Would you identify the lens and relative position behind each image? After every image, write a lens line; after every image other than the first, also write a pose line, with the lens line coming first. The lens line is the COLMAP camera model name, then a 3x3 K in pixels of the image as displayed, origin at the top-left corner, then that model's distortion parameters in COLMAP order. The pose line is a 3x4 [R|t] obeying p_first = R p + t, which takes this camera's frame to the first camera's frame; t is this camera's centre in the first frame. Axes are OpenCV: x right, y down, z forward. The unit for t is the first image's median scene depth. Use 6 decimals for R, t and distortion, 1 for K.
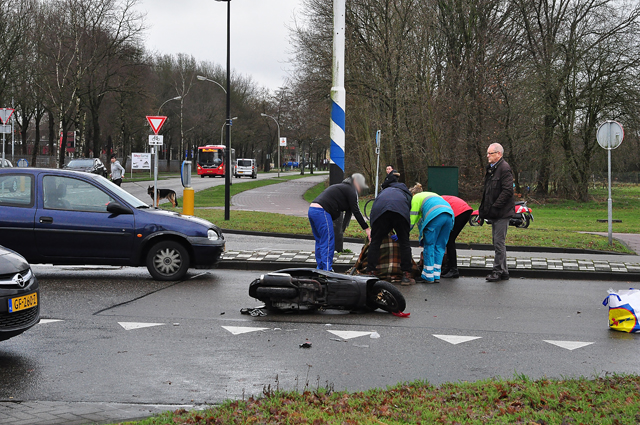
lens RADIAL K [[1333.7, 0, 320.0], [0, 1333.7, 212.5], [0, 0, 1]] dist [0.247349, 0.030818]
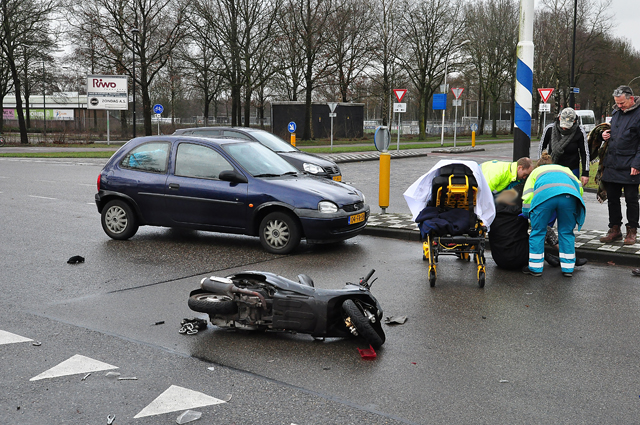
lens RADIAL K [[793.5, 0, 320.0], [0, 793.5, 212.5], [0, 0, 1]] dist [0.008113, 0.404159]
pose [[0.853557, 0.050487, -0.518547, 0.205874], [-0.012761, 0.997021, 0.076066, -0.022100], [0.520842, -0.058310, 0.851659, 0.534854]]
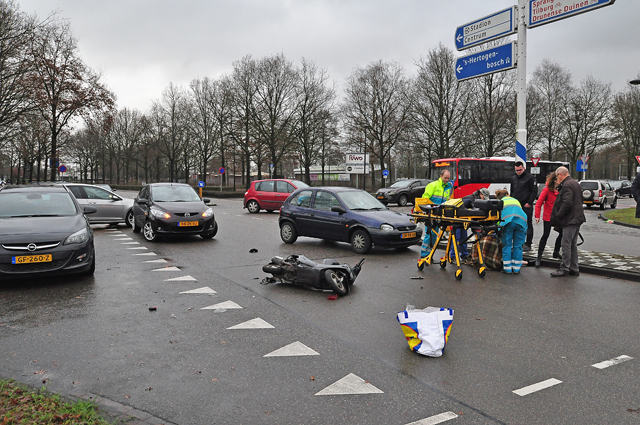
lens RADIAL K [[529.7, 0, 320.0], [0, 529.7, 212.5], [0, 0, 1]] dist [-0.101115, 0.144920]
pose [[0.598471, 0.035370, -0.800364, 0.390969], [-0.021241, 0.999374, 0.028281, -0.018631], [0.800863, 0.000075, 0.598847, 0.560635]]
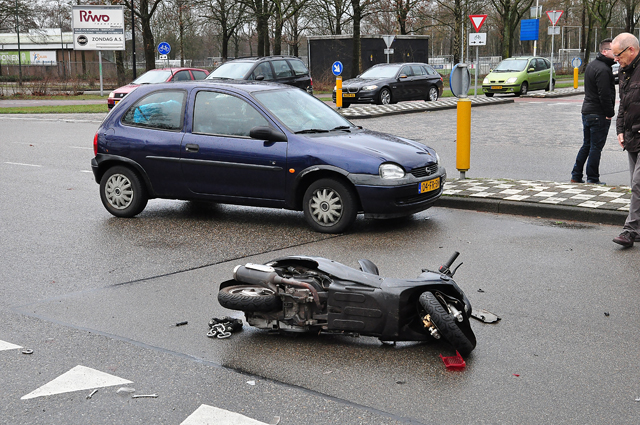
lens RADIAL K [[1019.4, 0, 320.0], [0, 1019.4, 212.5], [0, 0, 1]] dist [0.044972, 0.785429]
pose [[0.827022, 0.056045, -0.559369, 0.197966], [0.006429, 0.994010, 0.109099, -0.021609], [0.562133, -0.093823, 0.821708, 0.537029]]
